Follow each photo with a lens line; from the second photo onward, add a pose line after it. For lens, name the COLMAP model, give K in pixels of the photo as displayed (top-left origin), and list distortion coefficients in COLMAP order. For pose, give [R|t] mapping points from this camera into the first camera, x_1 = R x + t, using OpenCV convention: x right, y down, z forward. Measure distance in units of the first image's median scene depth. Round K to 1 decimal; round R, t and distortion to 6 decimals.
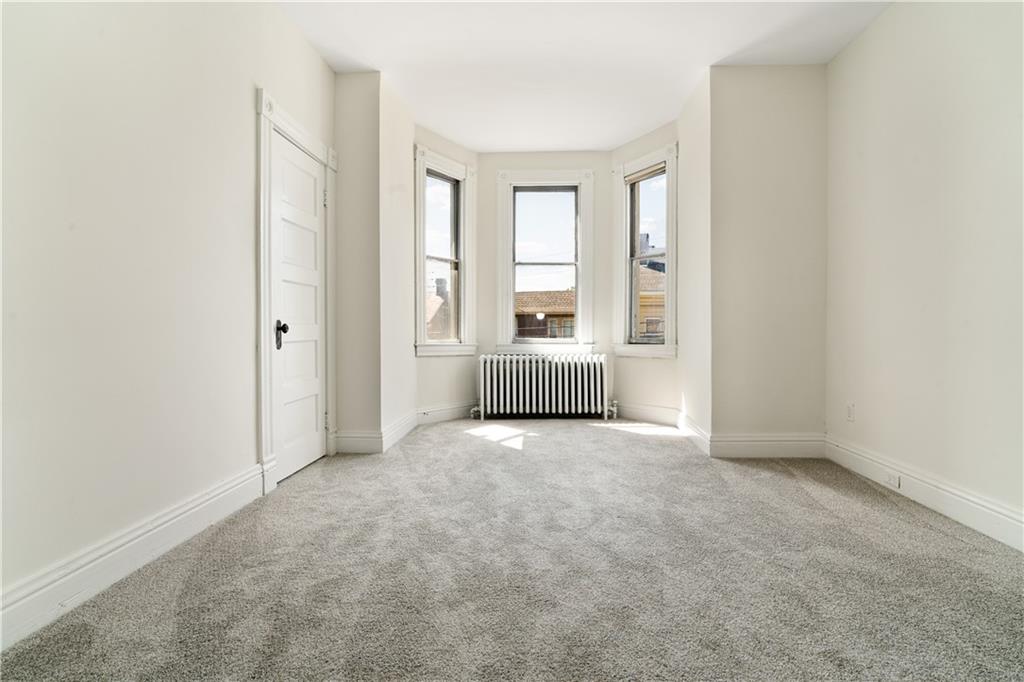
lens RADIAL K [[487.6, 0, 508.6], [0, 487.6, 338.7], [0, 0, 1]] dist [-0.012842, 0.004924]
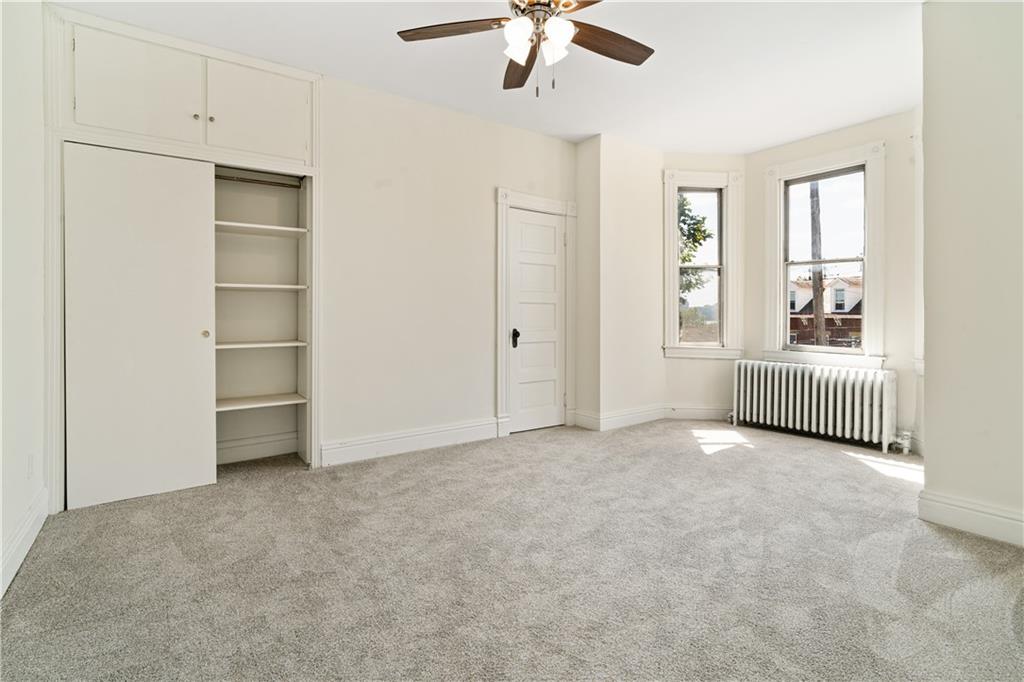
lens RADIAL K [[487.6, 0, 494.5], [0, 487.6, 321.3], [0, 0, 1]] dist [-0.012842, 0.004924]
pose [[0.595966, 0.010155, -0.802945, 0.558737], [-0.019316, 0.999812, -0.001692, -0.043782], [0.802777, 0.016518, 0.596050, 0.013727]]
